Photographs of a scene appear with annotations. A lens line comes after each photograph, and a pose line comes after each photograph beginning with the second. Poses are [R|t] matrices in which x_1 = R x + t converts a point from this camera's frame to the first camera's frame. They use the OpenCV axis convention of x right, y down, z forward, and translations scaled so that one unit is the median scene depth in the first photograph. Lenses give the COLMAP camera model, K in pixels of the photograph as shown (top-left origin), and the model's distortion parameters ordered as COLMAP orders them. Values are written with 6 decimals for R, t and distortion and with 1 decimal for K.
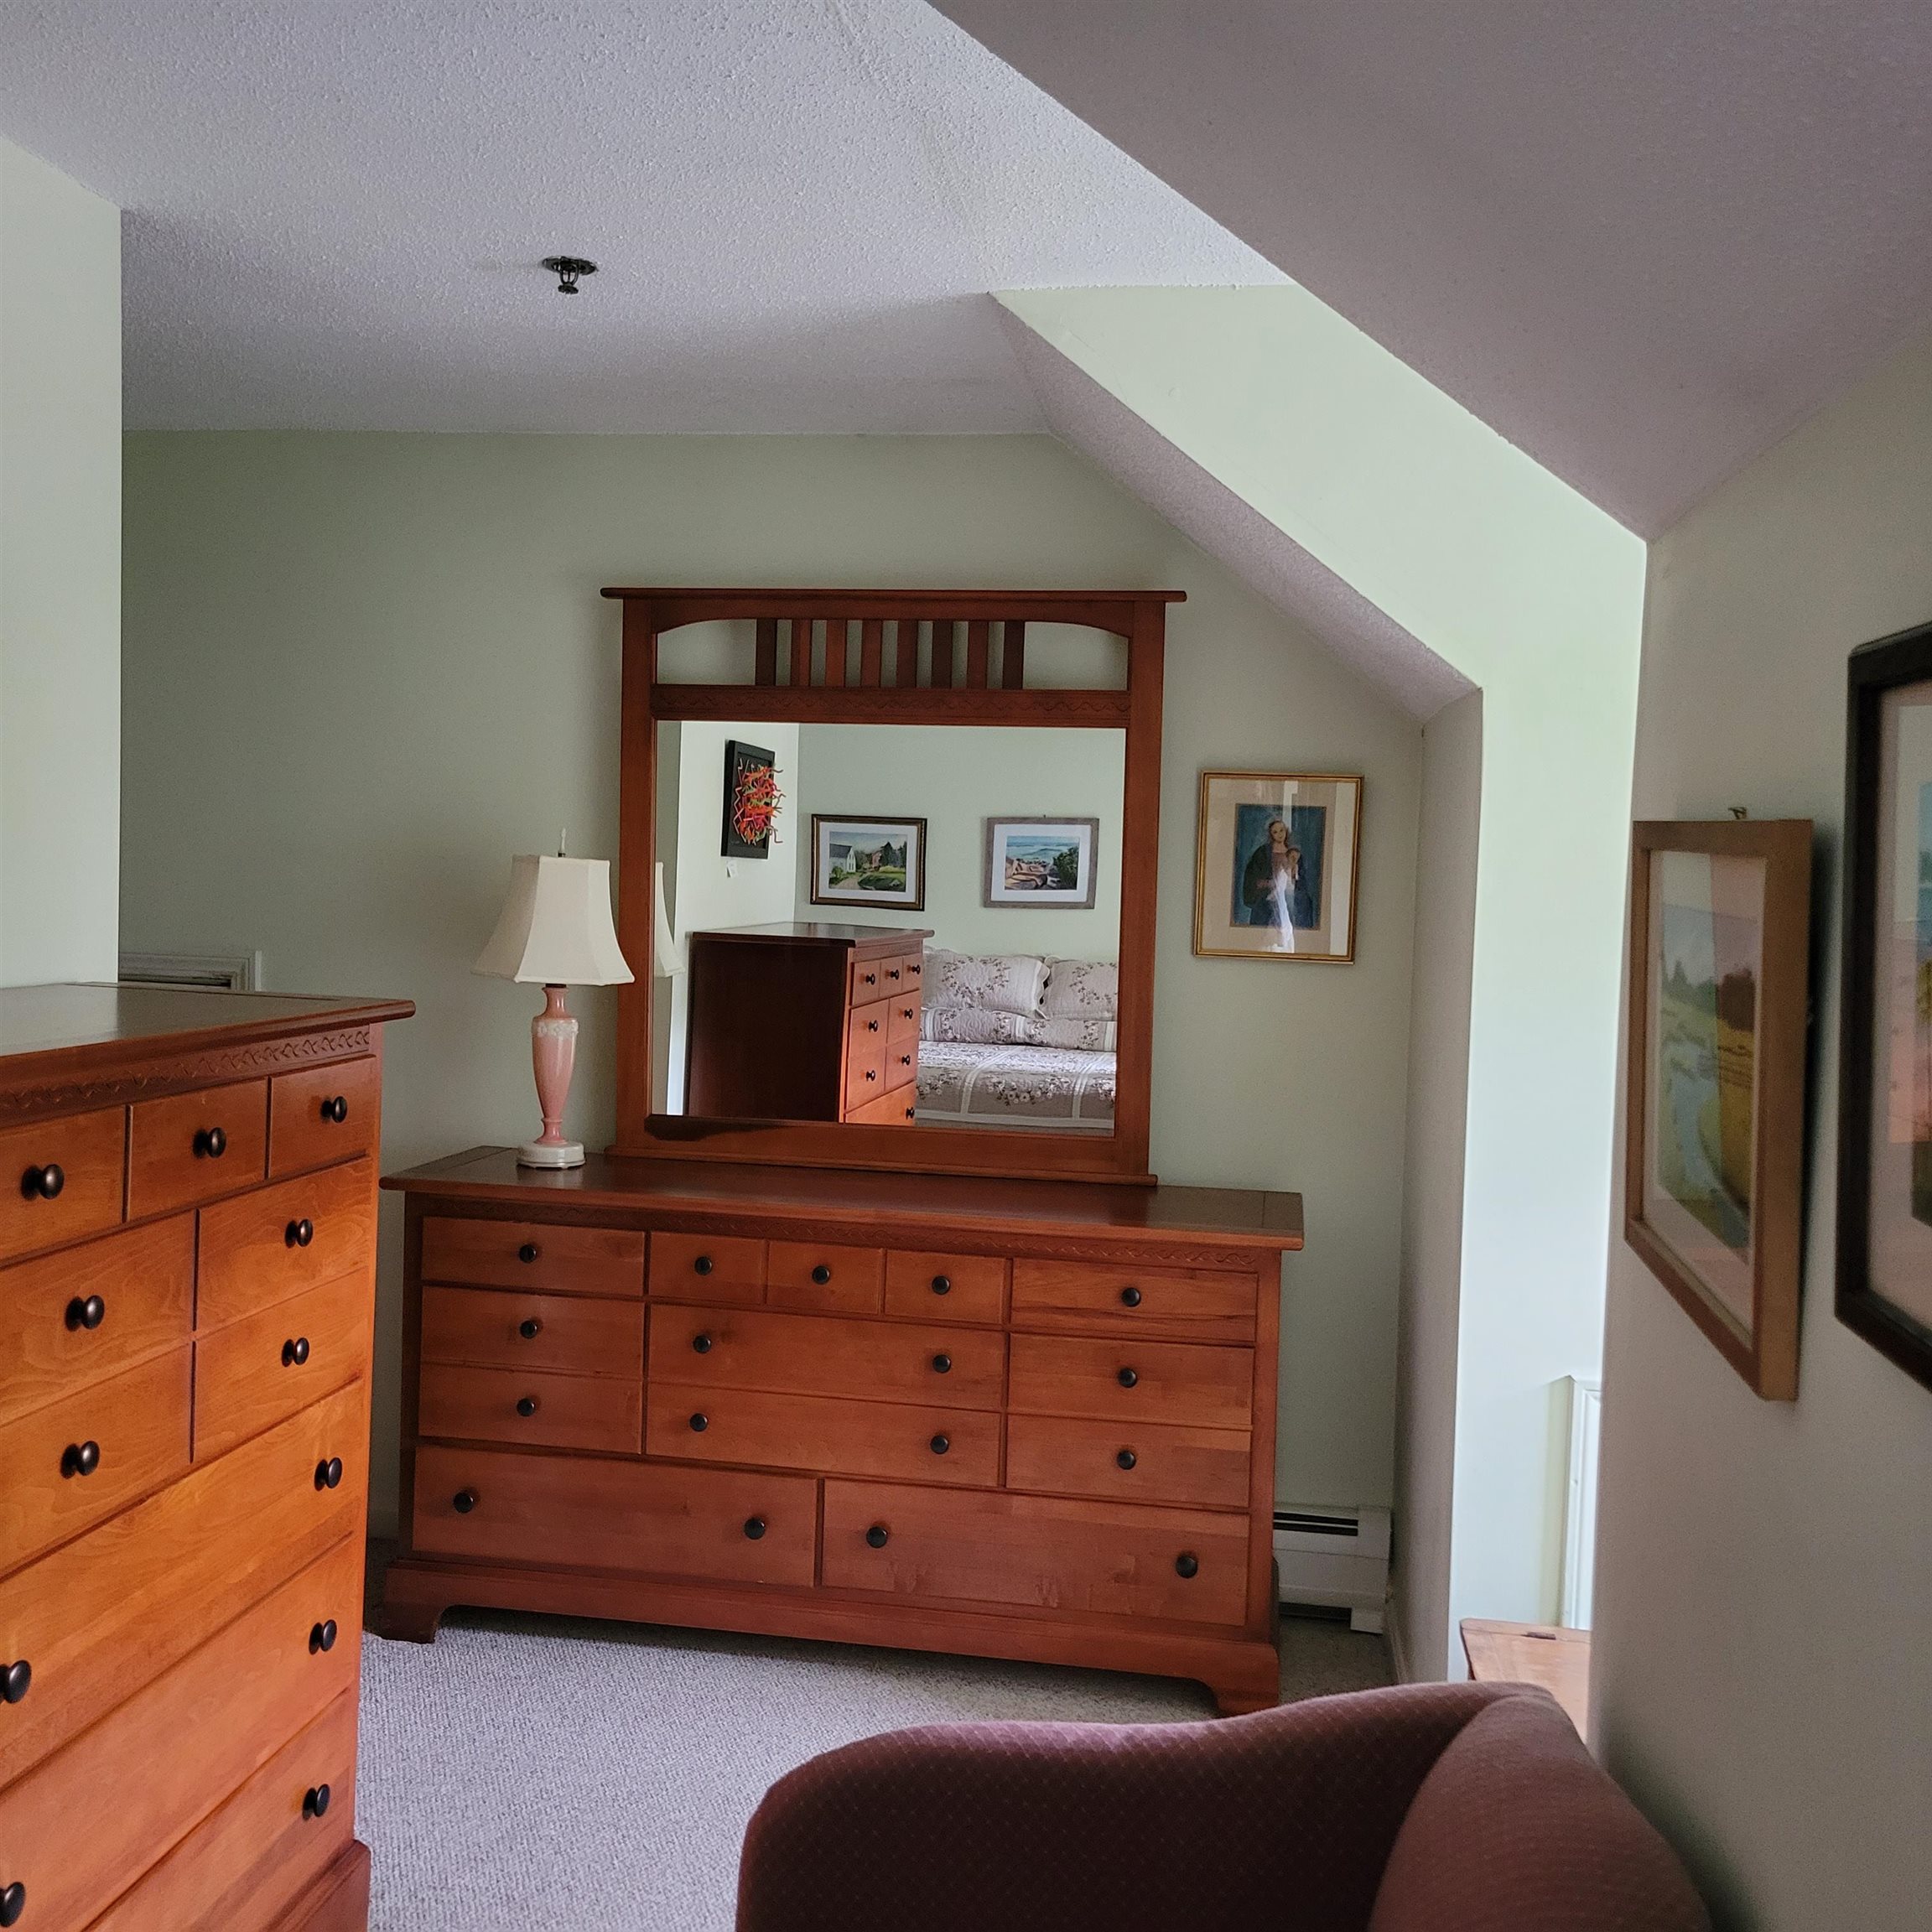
lens RADIAL K [[1920.0, 0, 966.0], [0, 1920.0, 966.0], [0, 0, 1]] dist [0.110212, -0.000299]
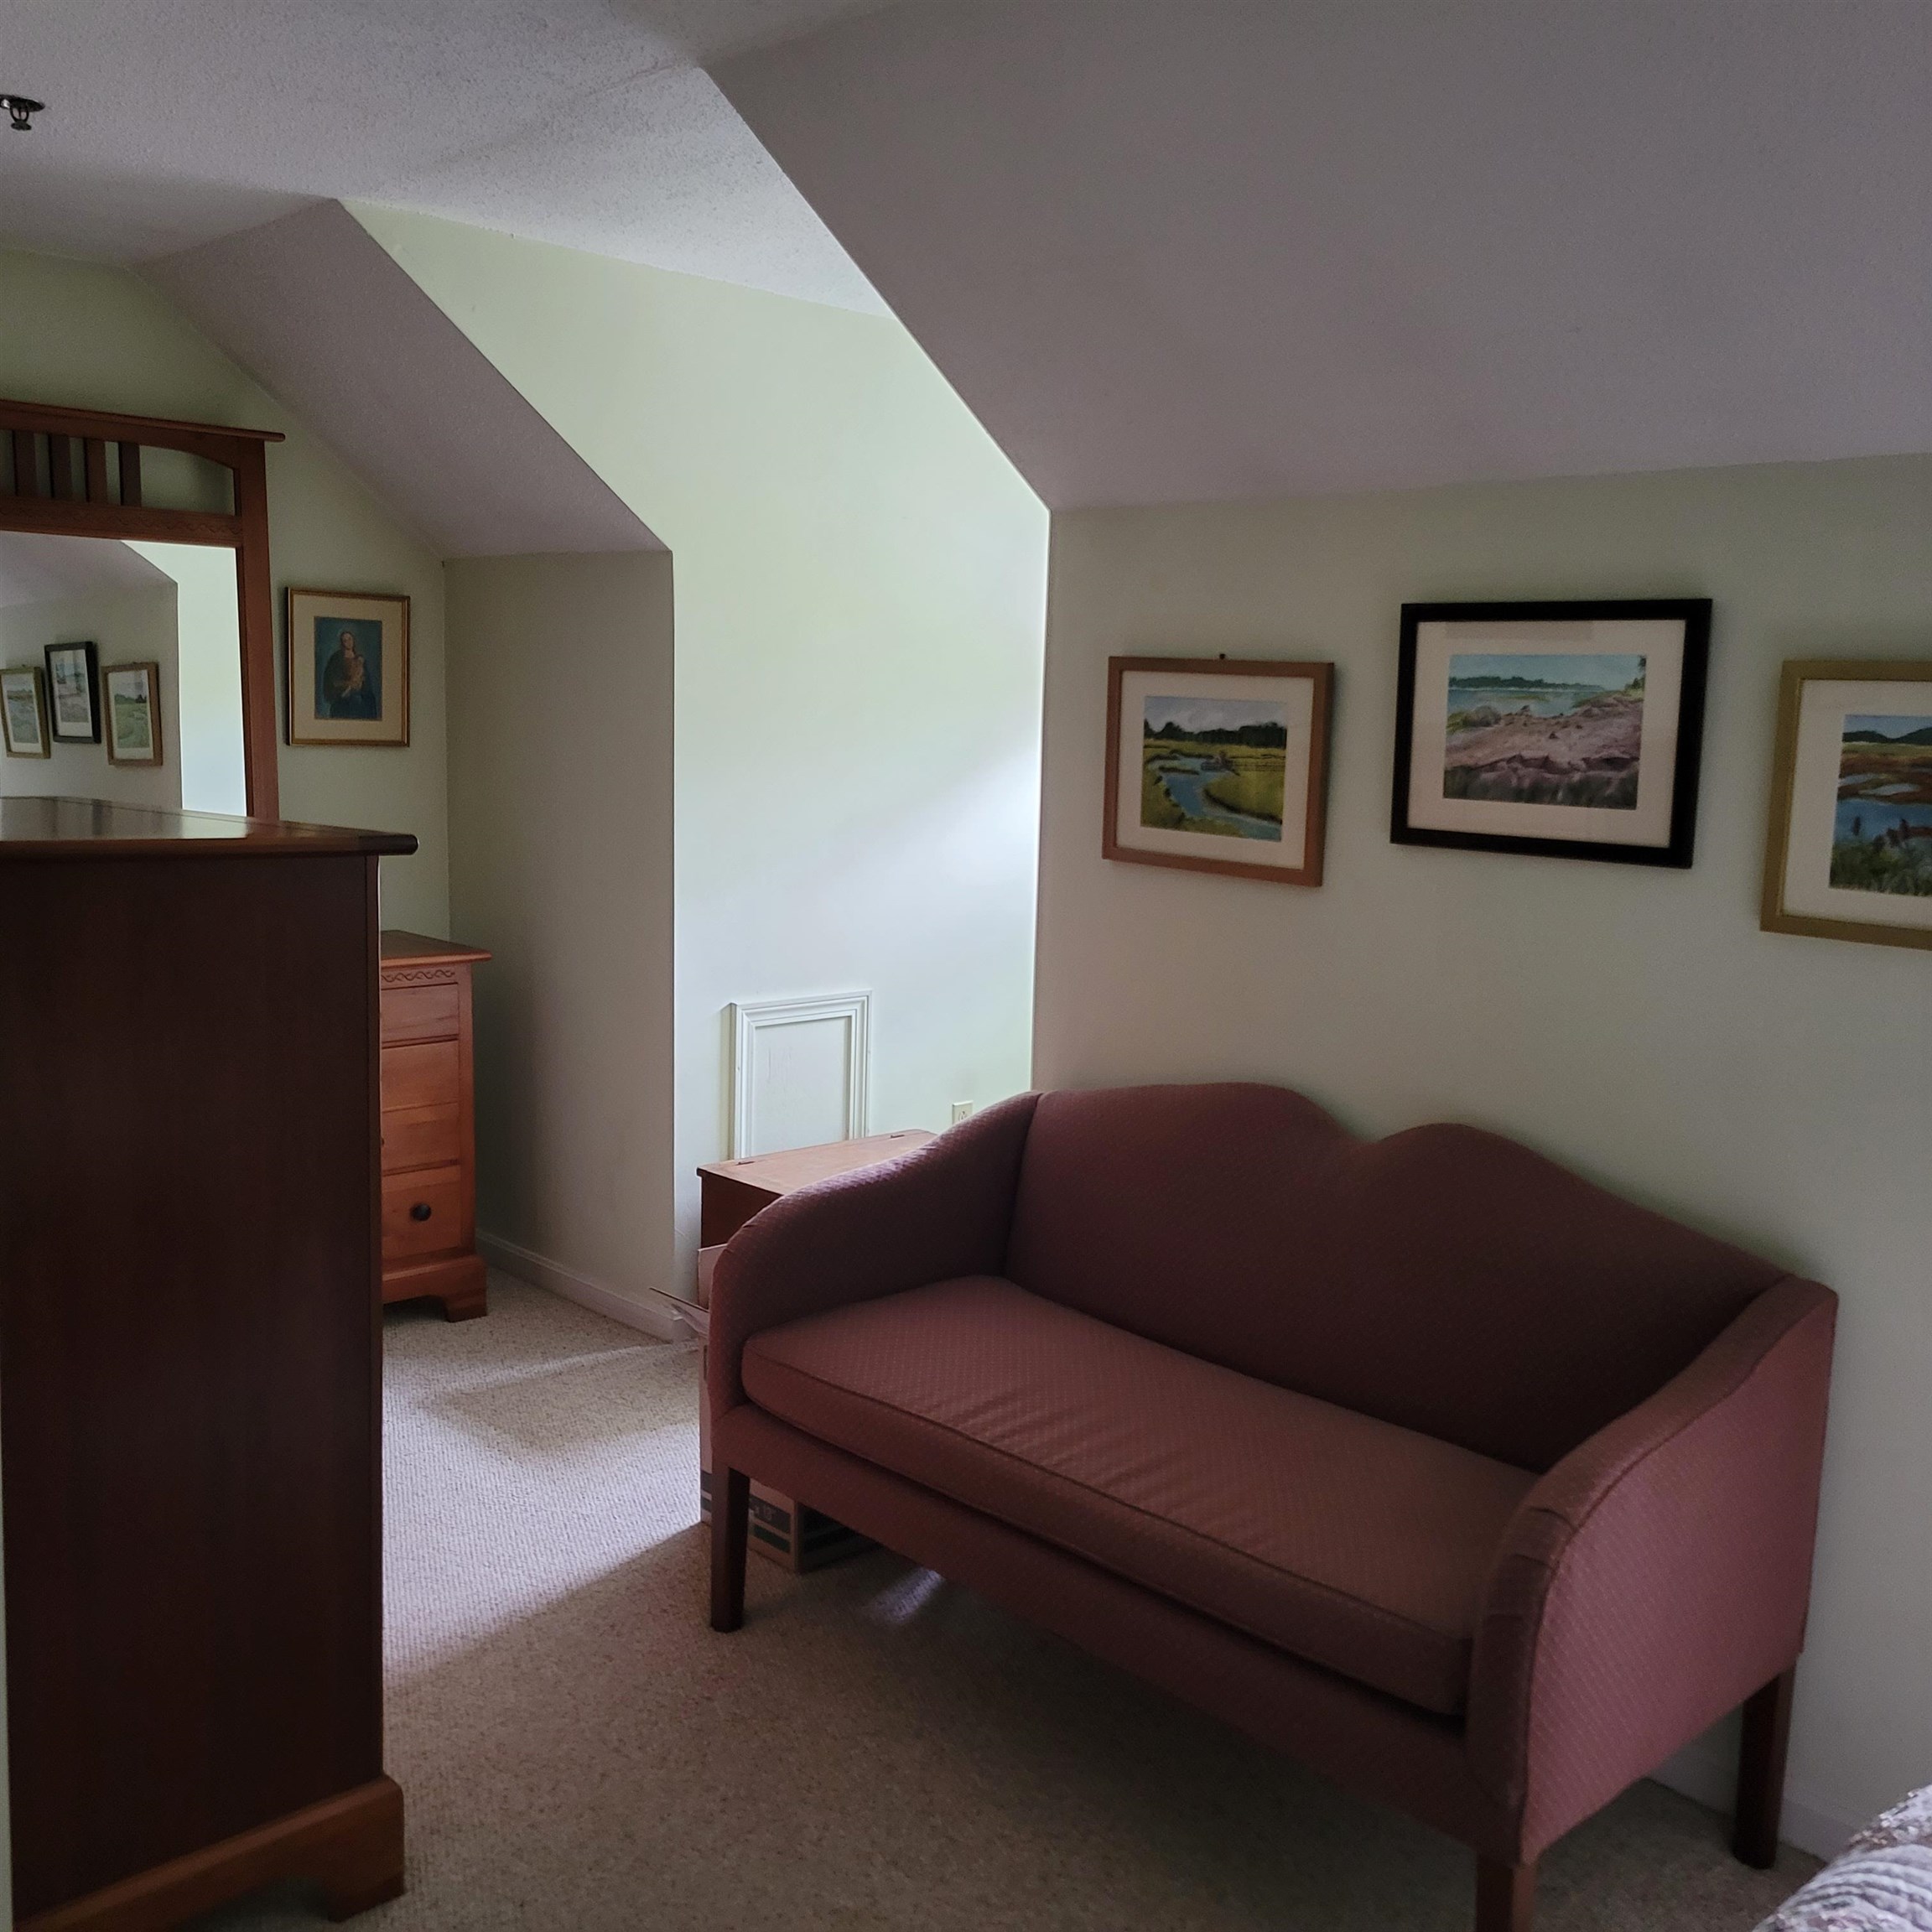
lens RADIAL K [[1907.9, 0, 966.0], [0, 1907.9, 966.0], [0, 0, 1]] dist [-0.002031, -0.007678]
pose [[0.585109, -0.122510, 0.801647, -0.607585], [0.035124, 0.991424, 0.125876, -0.003384], [-0.810193, -0.045494, 0.584395, -0.035234]]
